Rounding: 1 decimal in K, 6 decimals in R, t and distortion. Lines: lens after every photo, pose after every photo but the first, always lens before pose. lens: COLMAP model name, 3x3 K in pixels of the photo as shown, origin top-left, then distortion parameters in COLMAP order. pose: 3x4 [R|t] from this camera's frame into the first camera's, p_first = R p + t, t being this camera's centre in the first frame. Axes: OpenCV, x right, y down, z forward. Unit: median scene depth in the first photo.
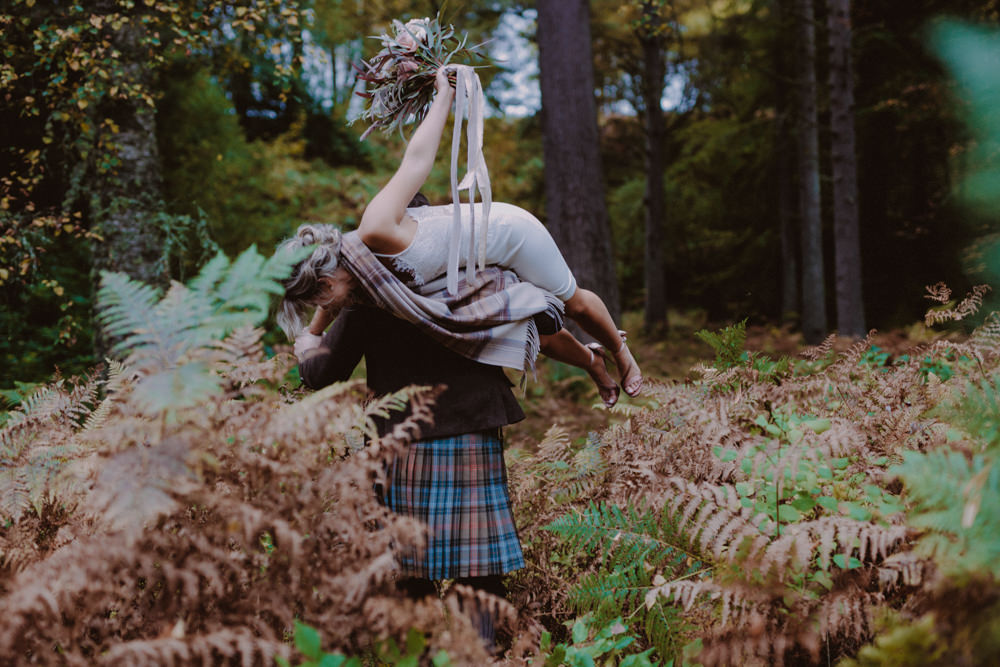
lens RADIAL K [[1374.8, 0, 500.0], [0, 1374.8, 333.5], [0, 0, 1]] dist [0.000750, -0.001437]
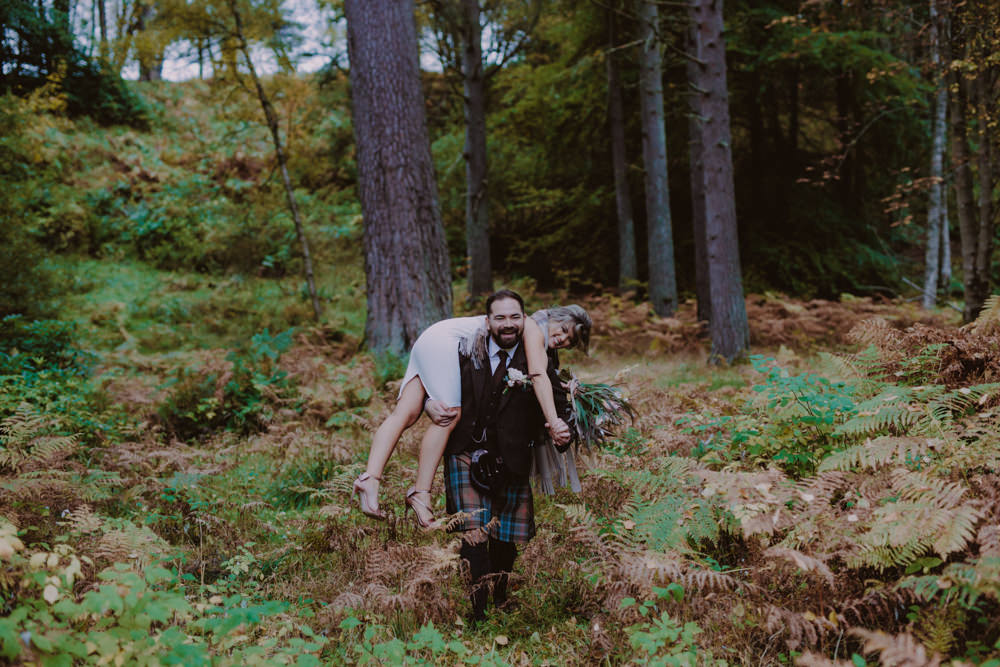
lens RADIAL K [[1374.8, 0, 500.0], [0, 1374.8, 333.5], [0, 0, 1]] dist [0.000750, -0.001437]
pose [[0.988721, -0.029056, 0.146923, -0.003725], [0.025782, 0.999376, 0.024144, -0.003697], [-0.147533, -0.020084, 0.988853, 0.121241]]
